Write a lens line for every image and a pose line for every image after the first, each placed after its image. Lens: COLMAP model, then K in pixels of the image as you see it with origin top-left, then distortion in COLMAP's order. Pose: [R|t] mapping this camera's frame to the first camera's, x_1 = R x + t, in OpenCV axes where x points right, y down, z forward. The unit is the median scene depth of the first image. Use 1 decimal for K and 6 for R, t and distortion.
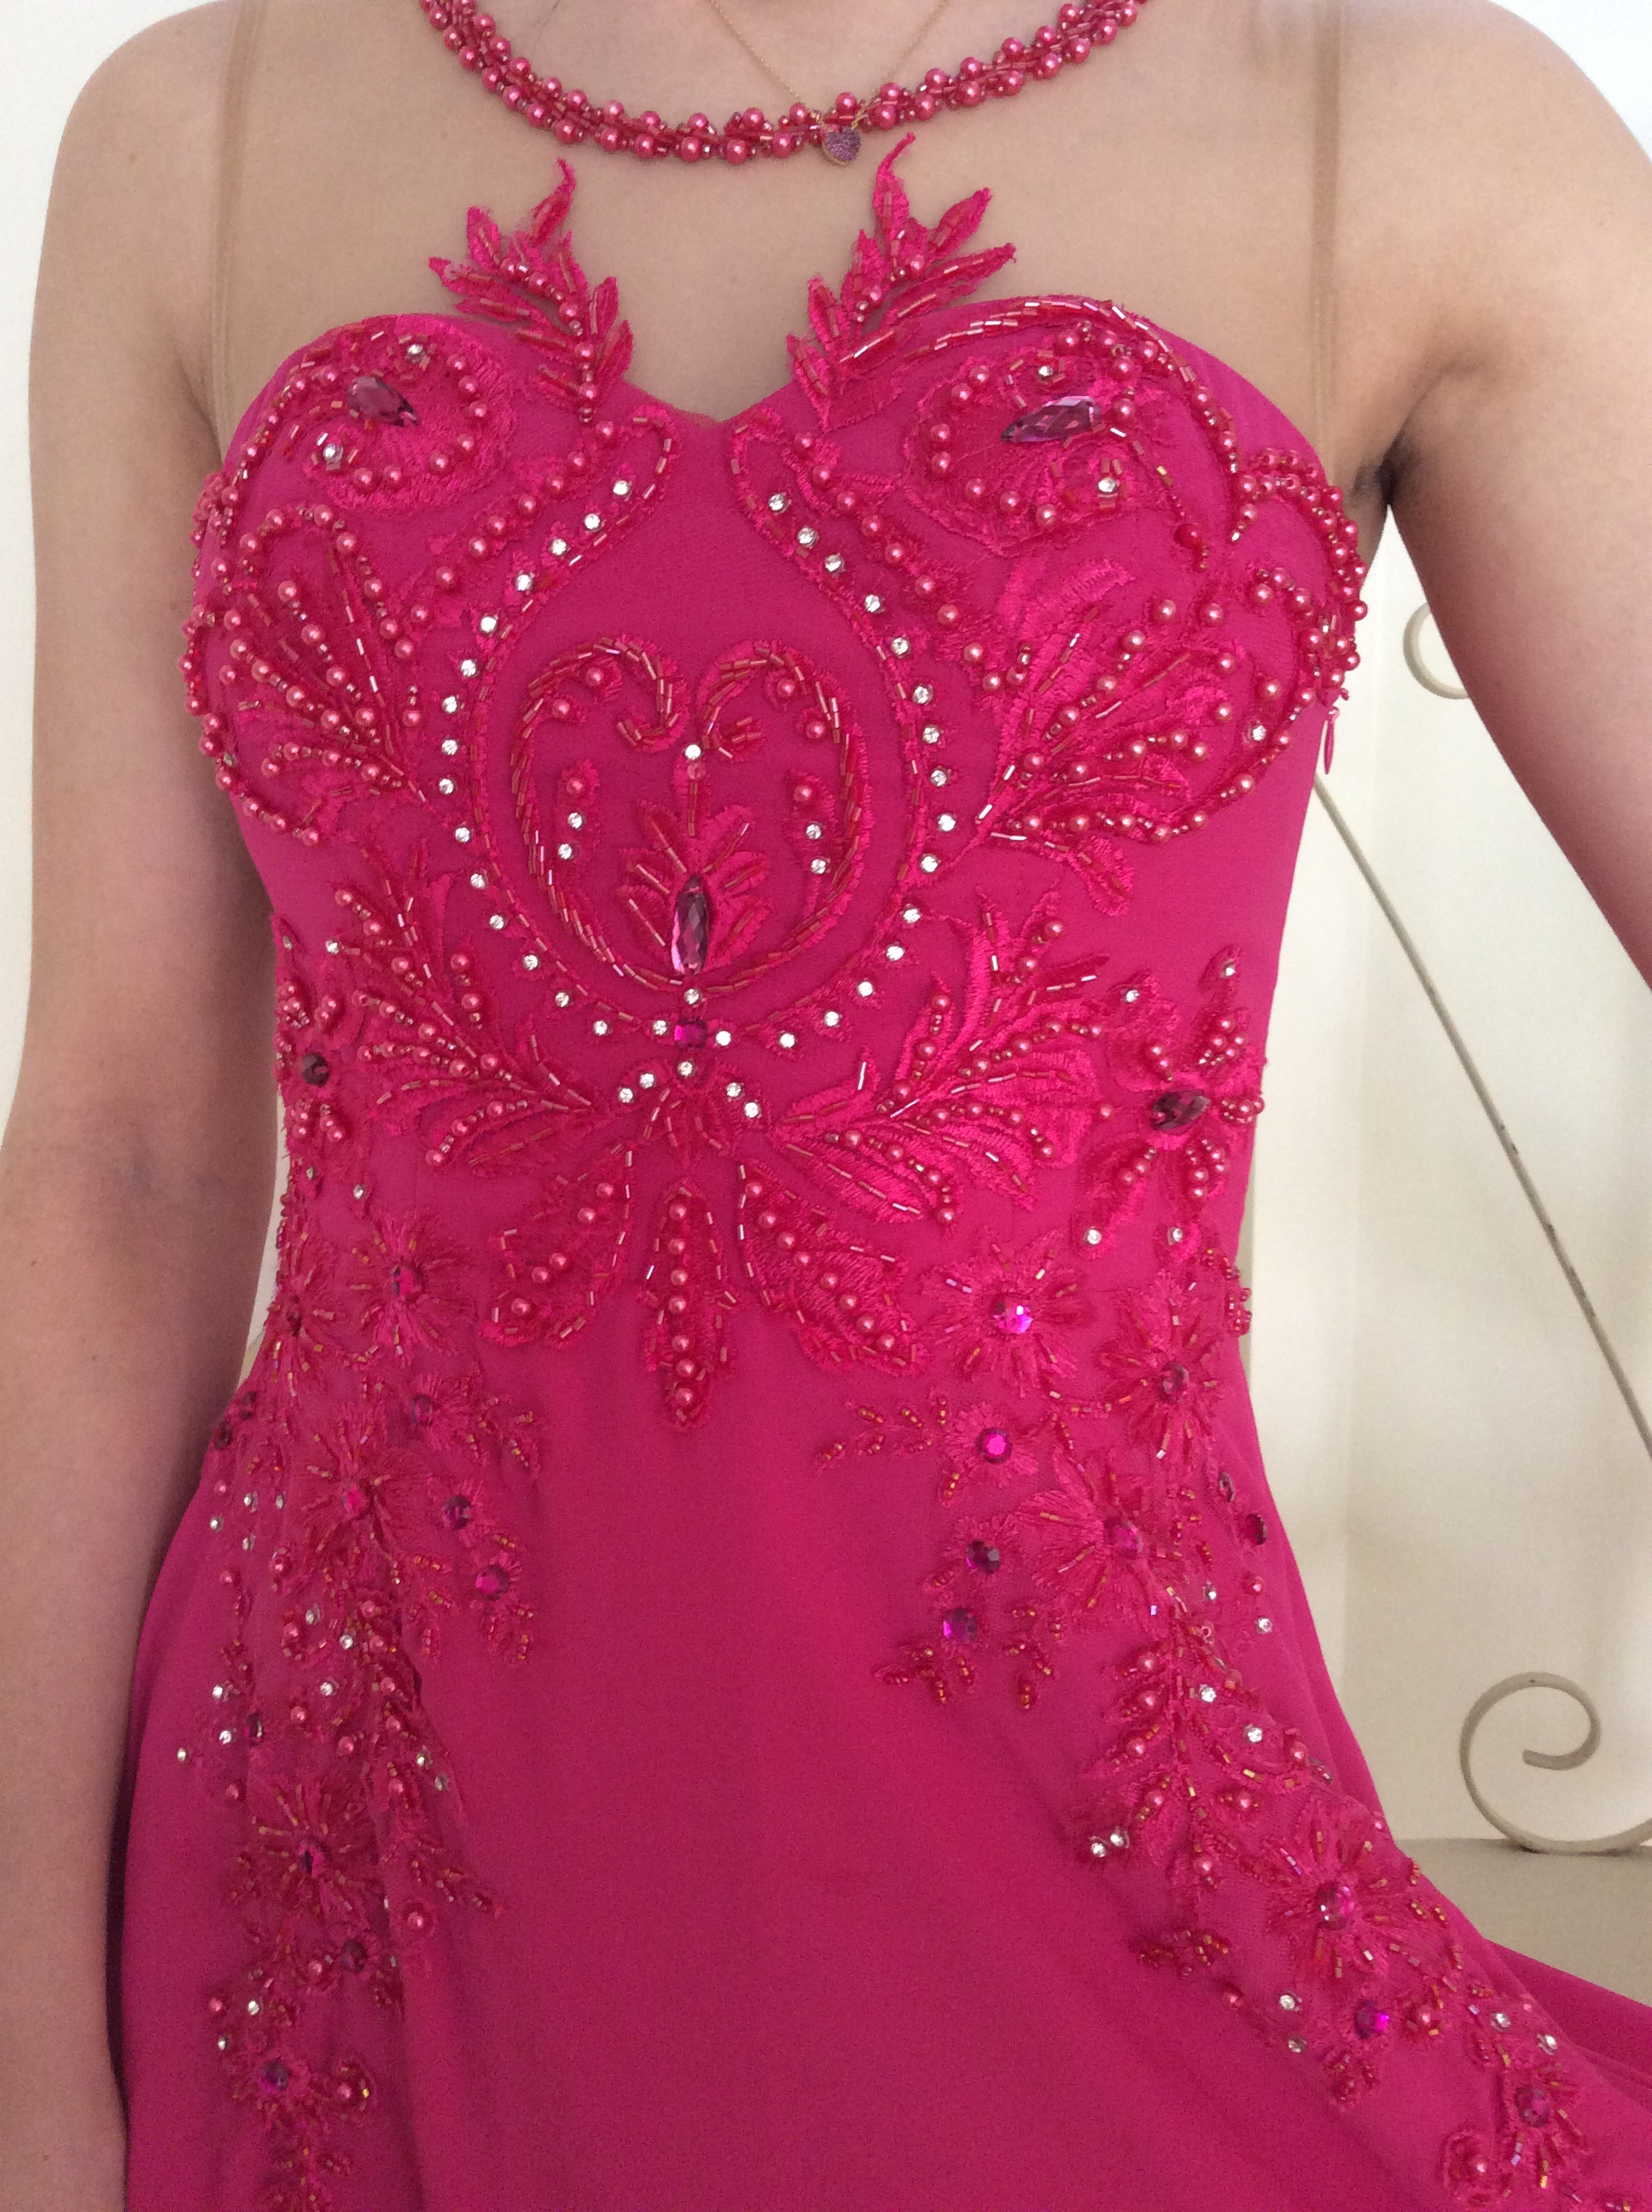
lens RADIAL K [[1992.2, 0, 826.0], [0, 1992.2, 1106.0], [0, 0, 1]] dist [0.150279, -0.312345]
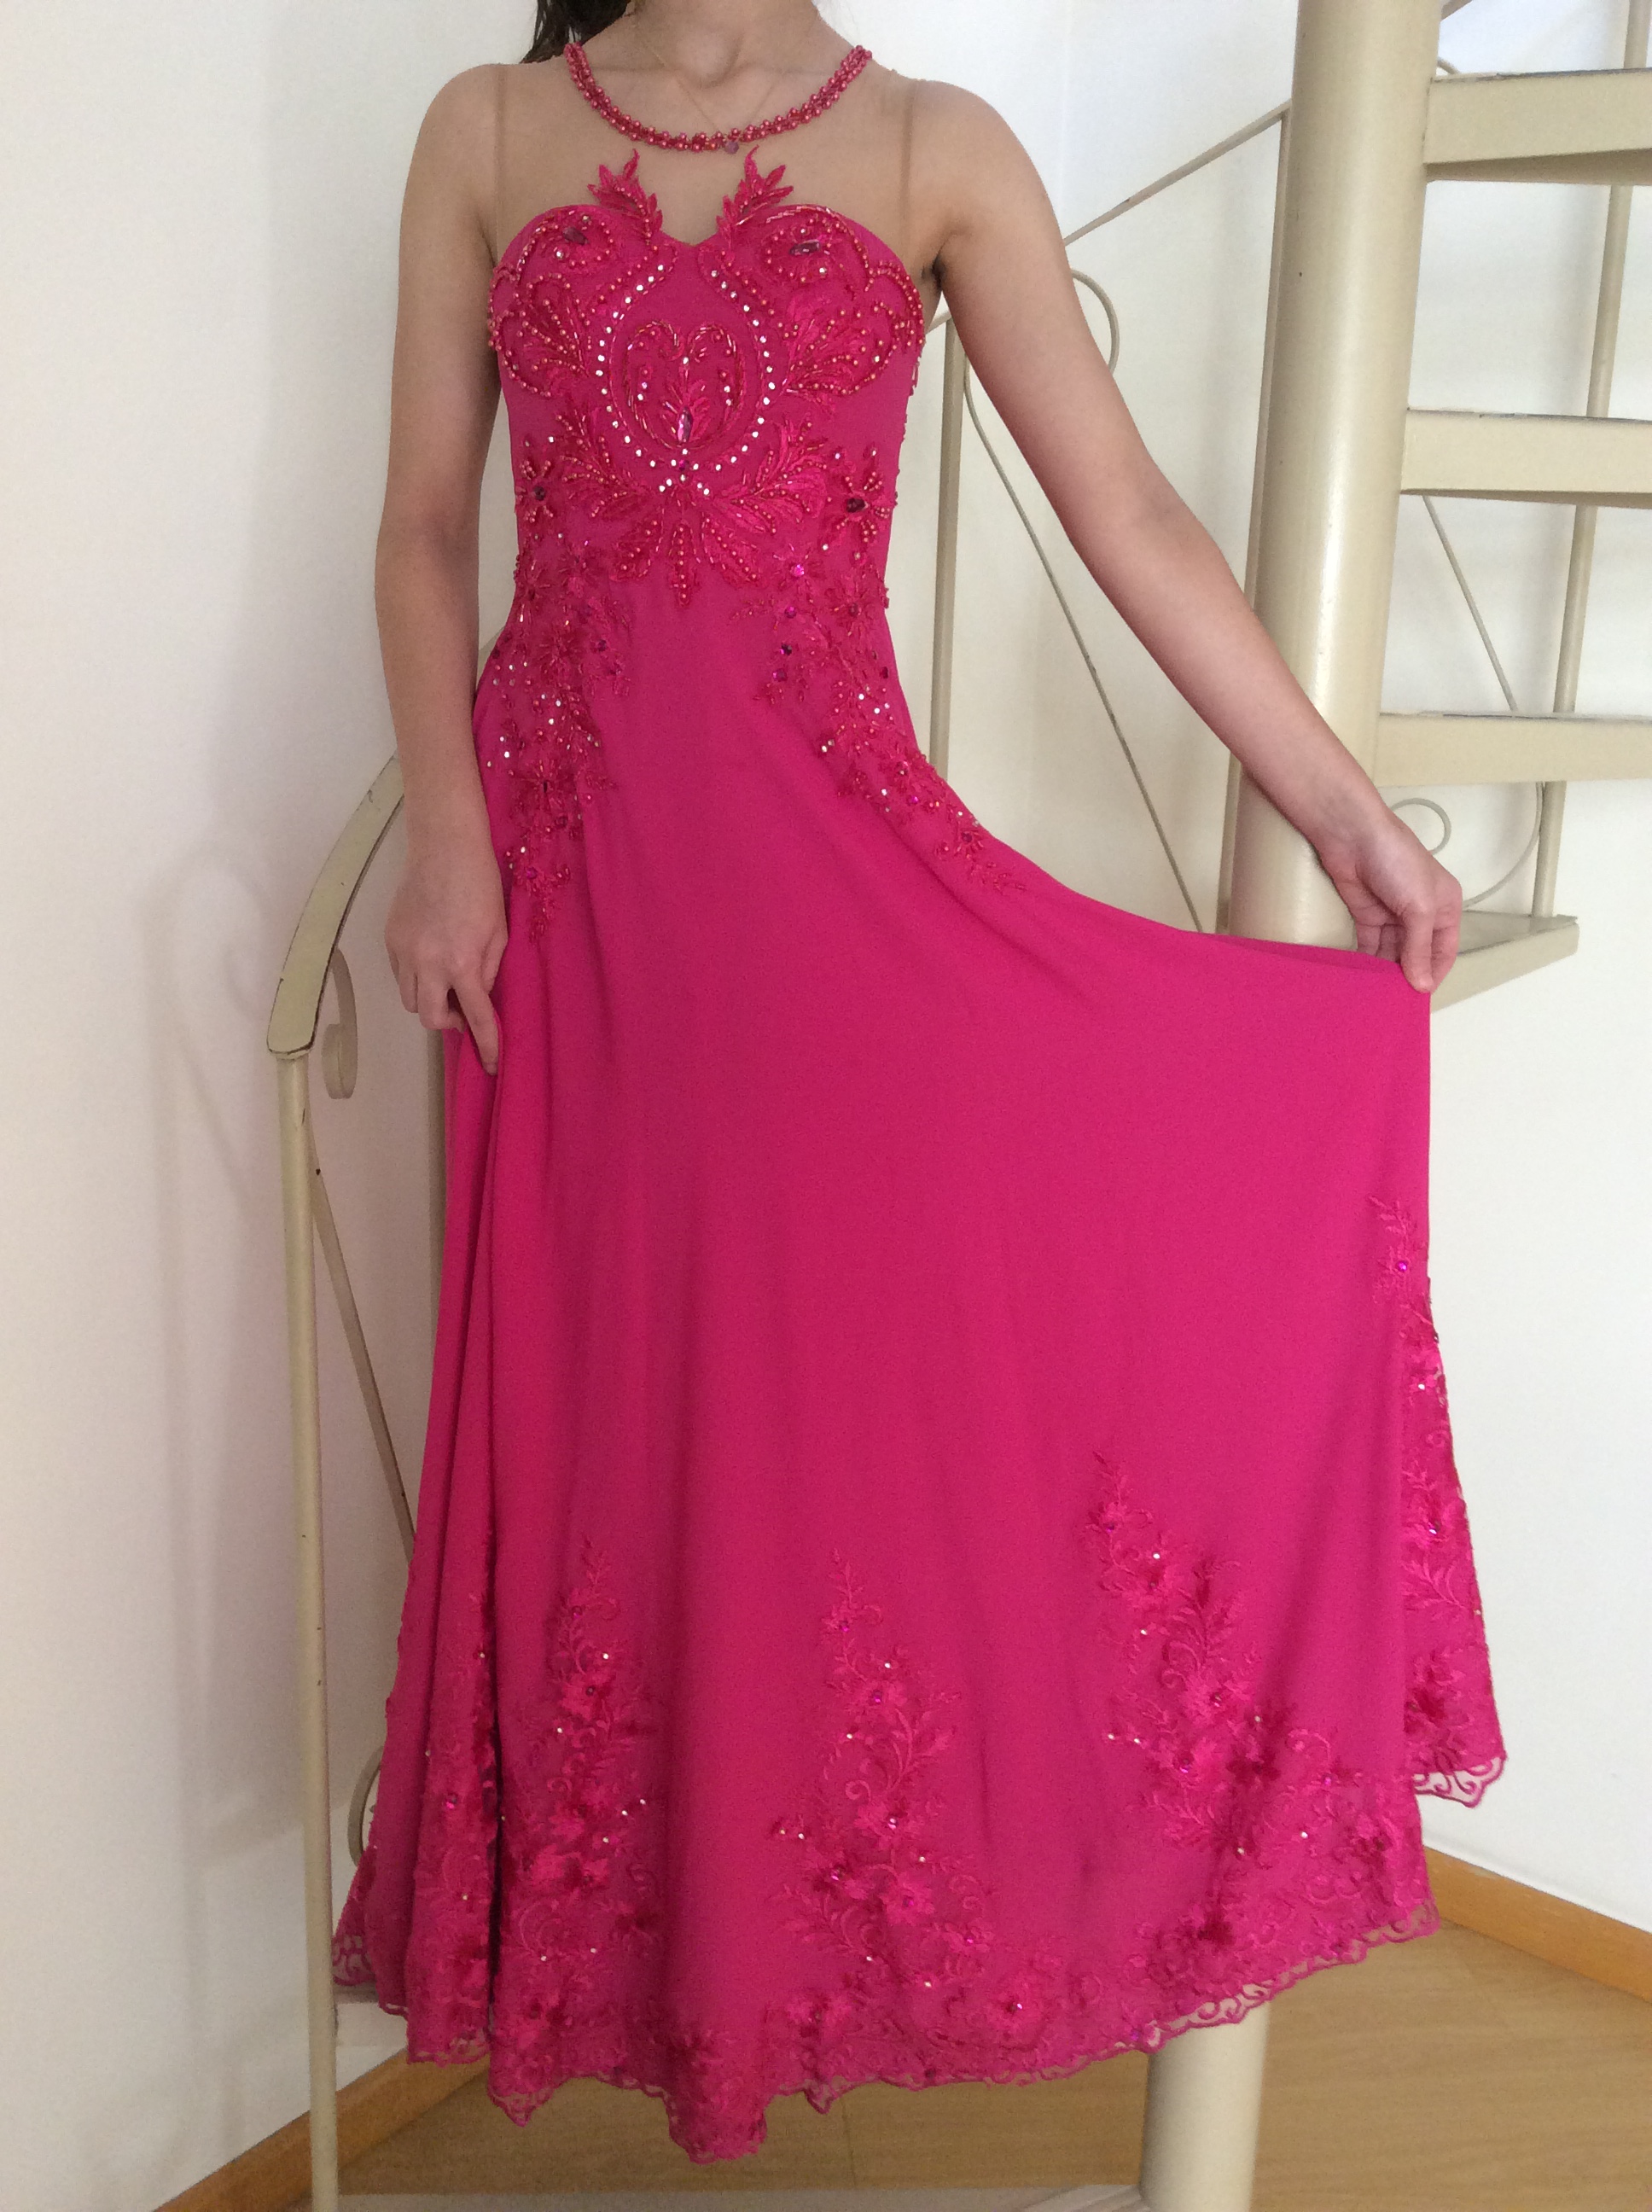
lens RADIAL K [[2047.6, 0, 832.7], [0, 2047.6, 1142.2], [0, 0, 1]] dist [0.141732, -0.334613]
pose [[0.997121, -0.010873, 0.075038, -0.089367], [0.004271, 0.996148, 0.087580, 0.678788], [-0.075701, -0.087008, 0.993327, -2.077032]]
